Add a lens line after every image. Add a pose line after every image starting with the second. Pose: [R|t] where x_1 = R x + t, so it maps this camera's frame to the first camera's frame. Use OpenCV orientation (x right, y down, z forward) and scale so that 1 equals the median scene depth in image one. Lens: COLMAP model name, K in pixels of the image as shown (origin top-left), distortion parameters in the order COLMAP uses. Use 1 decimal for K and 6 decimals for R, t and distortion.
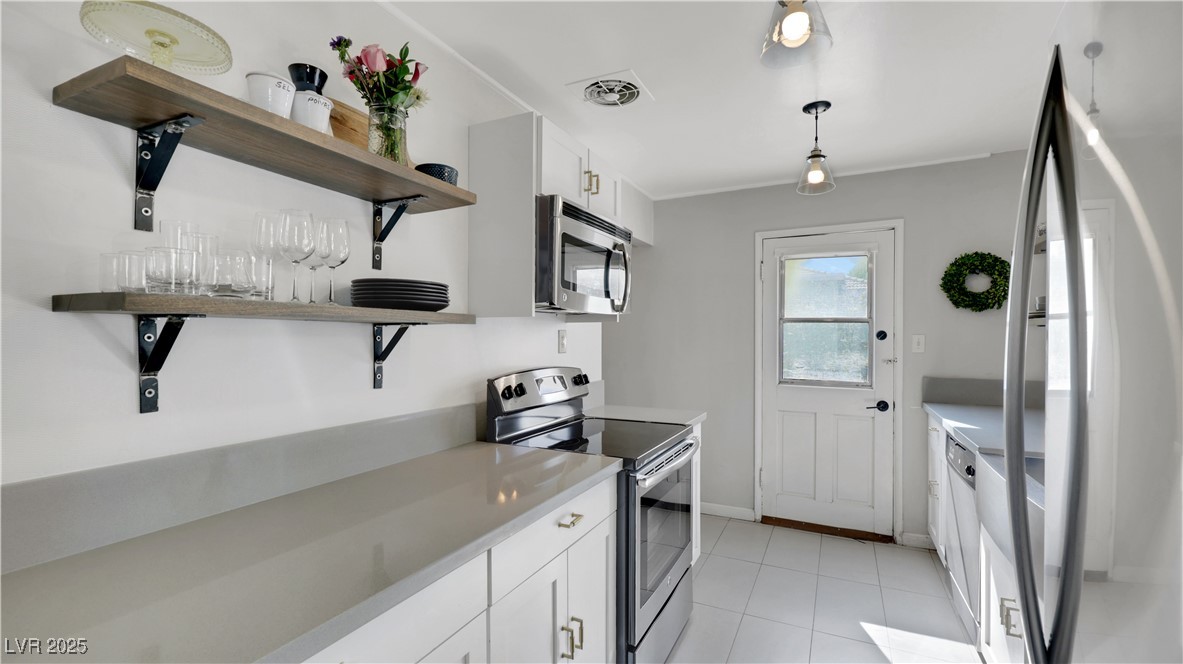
lens RADIAL K [[495.5, 0, 587.4], [0, 495.5, 340.0], [0, 0, 1]] dist [-0.002249, -0.000694]
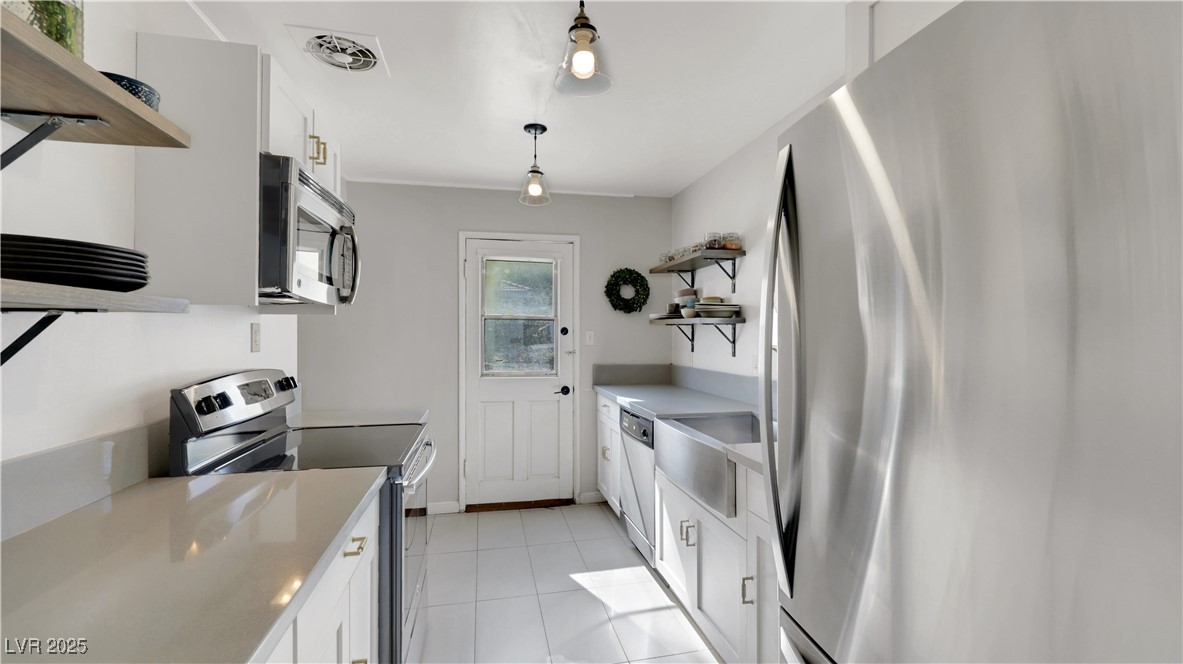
lens RADIAL K [[495.5, 0, 582.2], [0, 495.5, 332.1], [0, 0, 1]] dist [-0.002249, -0.000694]
pose [[0.785850, 0.001741, 0.618415, -0.151476], [0.003765, 0.999964, -0.007600, 0.002681], [-0.618406, 0.008301, 0.785815, 0.051864]]
